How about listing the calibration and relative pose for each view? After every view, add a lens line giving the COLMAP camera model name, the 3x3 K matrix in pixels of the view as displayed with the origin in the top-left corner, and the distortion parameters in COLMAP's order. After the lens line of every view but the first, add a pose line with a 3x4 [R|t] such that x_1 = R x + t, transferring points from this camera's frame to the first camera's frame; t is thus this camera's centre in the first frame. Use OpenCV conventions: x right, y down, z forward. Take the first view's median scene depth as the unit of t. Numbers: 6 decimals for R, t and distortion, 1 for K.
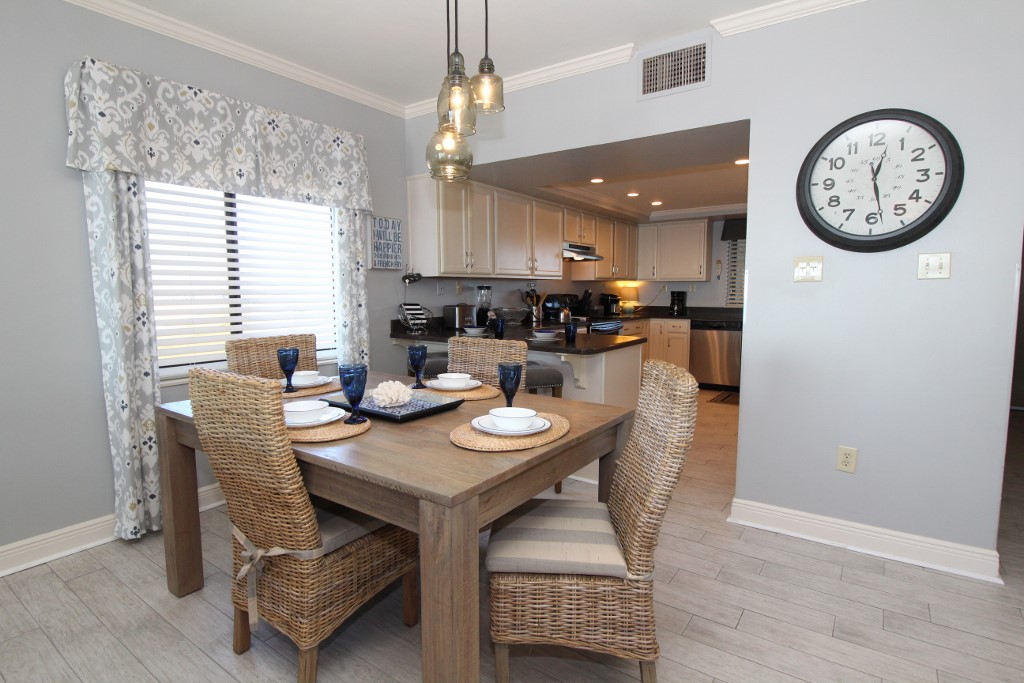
lens RADIAL K [[515.1, 0, 513.2], [0, 515.1, 340.1], [0, 0, 1]] dist [-0.020777, -0.000452]
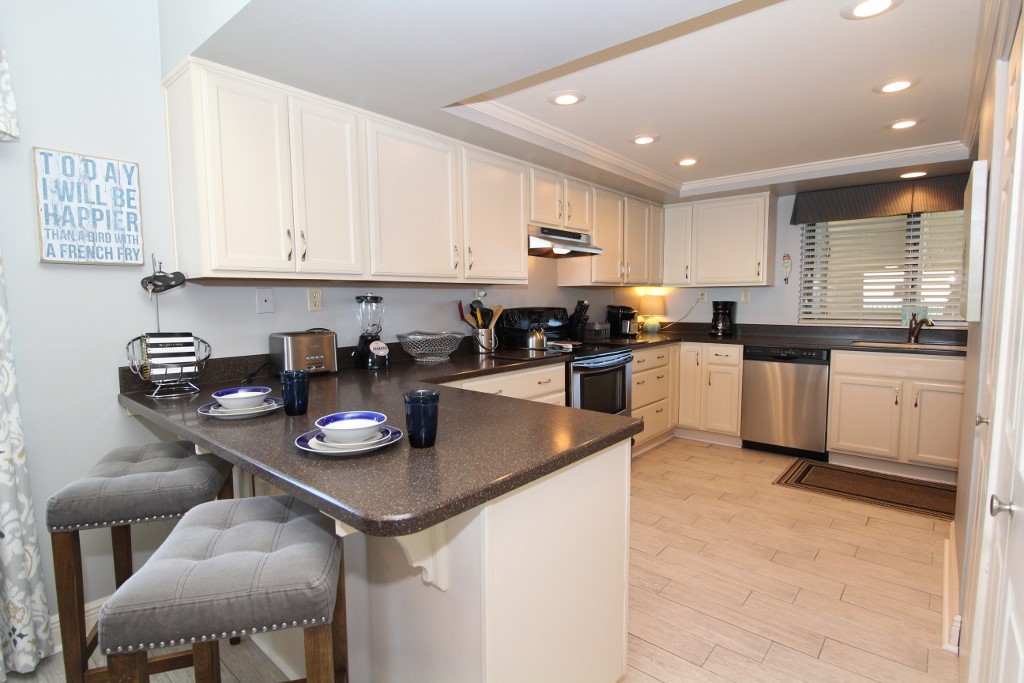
lens RADIAL K [[515.1, 0, 510.9], [0, 515.1, 343.3], [0, 0, 1]] dist [-0.020777, -0.000452]
pose [[0.996475, -0.000374, -0.083885, 0.113793], [-0.000636, 0.999928, -0.012015, -0.036193], [0.083884, 0.012026, 0.996403, 0.351176]]
